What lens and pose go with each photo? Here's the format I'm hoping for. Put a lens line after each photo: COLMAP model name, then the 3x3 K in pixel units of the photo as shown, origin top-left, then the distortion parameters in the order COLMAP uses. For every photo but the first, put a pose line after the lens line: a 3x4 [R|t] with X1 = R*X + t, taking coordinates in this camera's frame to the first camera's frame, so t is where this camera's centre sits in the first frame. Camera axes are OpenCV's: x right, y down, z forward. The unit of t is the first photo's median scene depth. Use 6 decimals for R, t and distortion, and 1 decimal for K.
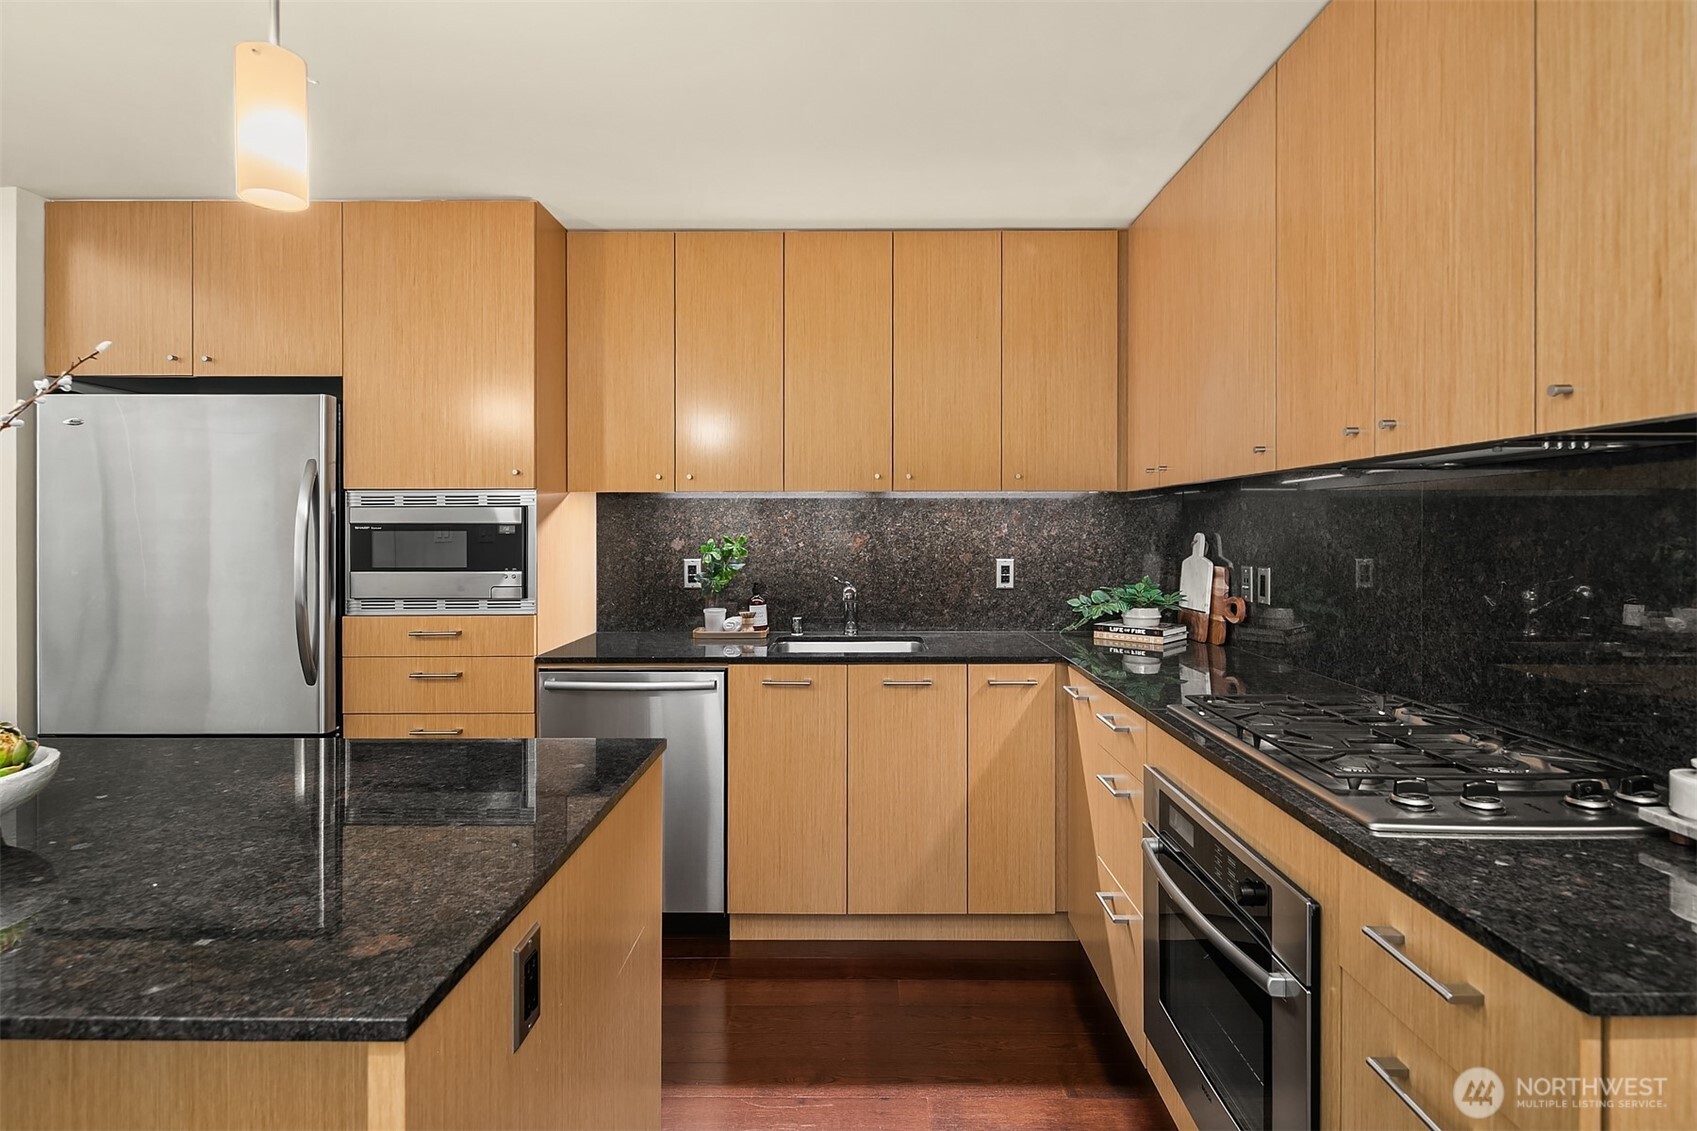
lens RADIAL K [[817.1, 0, 786.6], [0, 817.1, 499.5], [0, 0, 1]] dist [0.000170, 0.008017]
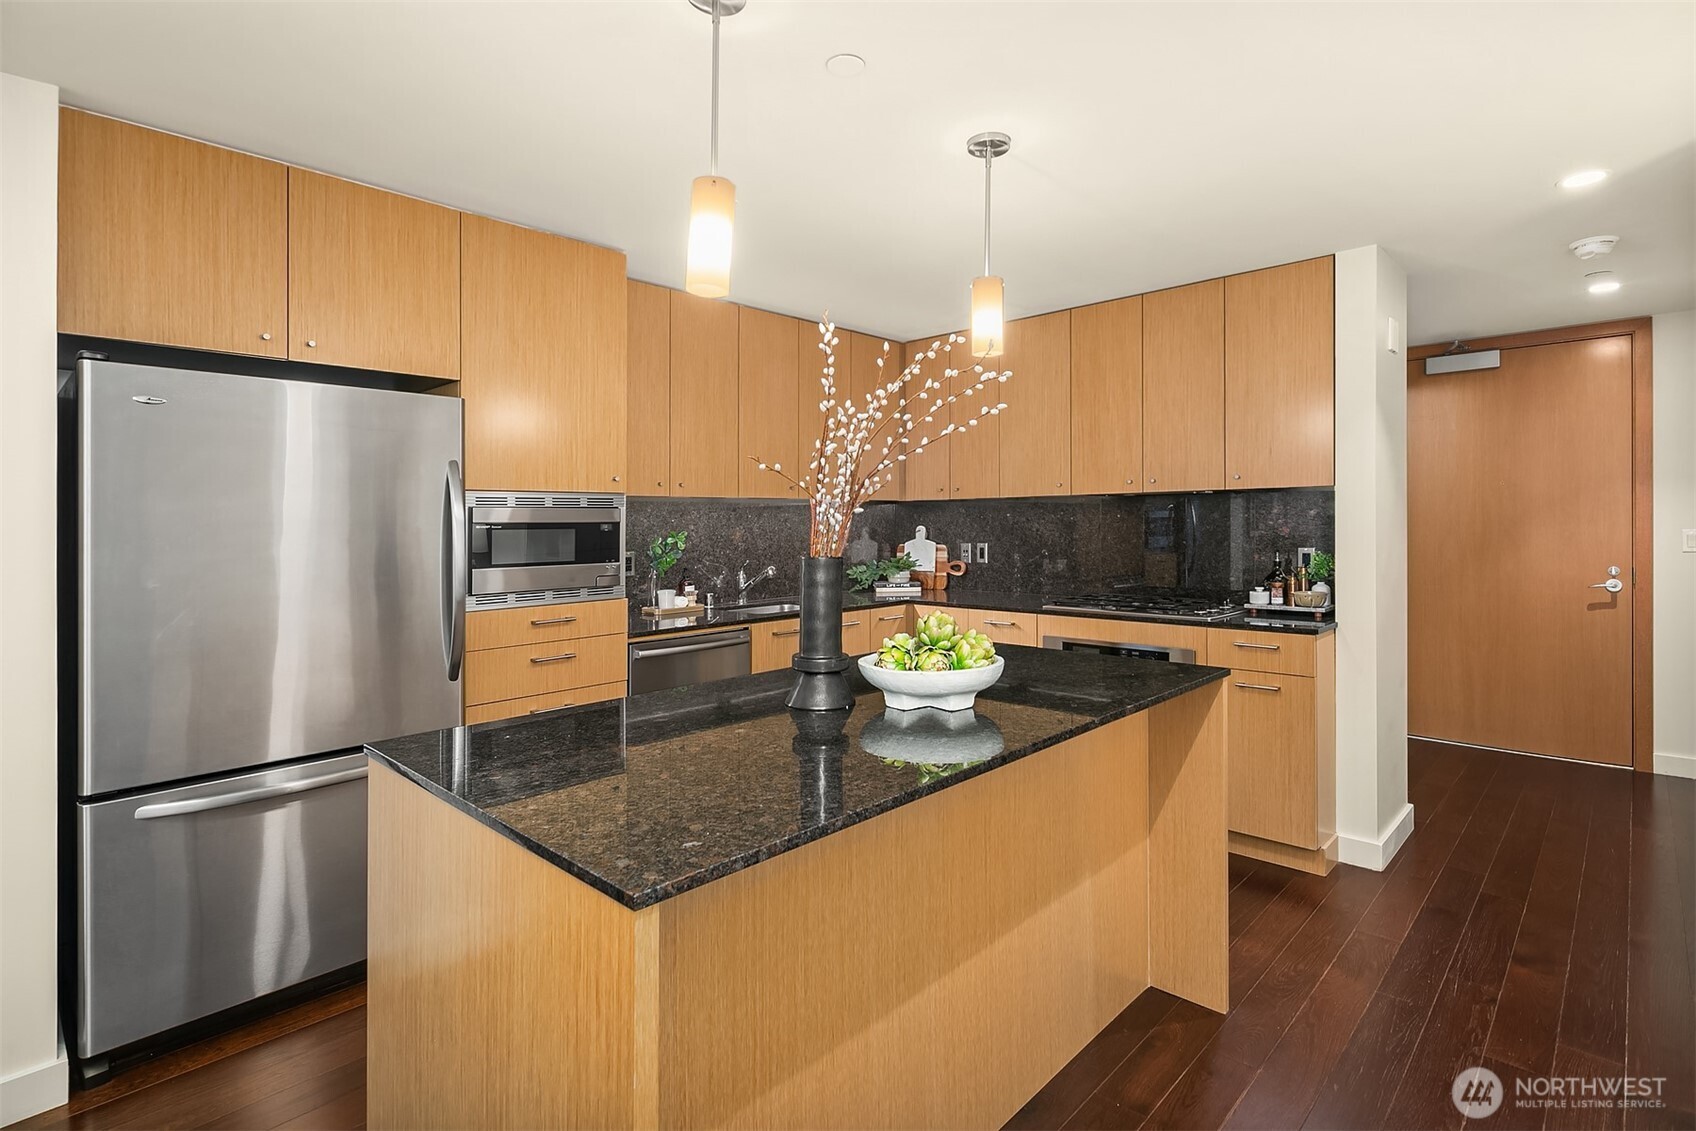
lens RADIAL K [[816.6, 0, 786.1], [0, 816.6, 499.6], [0, 0, 1]] dist [0.000170, 0.008017]
pose [[0.717279, 0.013857, 0.696648, -0.968042], [-0.012748, 0.999896, -0.006763, 0.001279], [-0.696669, -0.004030, 0.717381, -0.025126]]
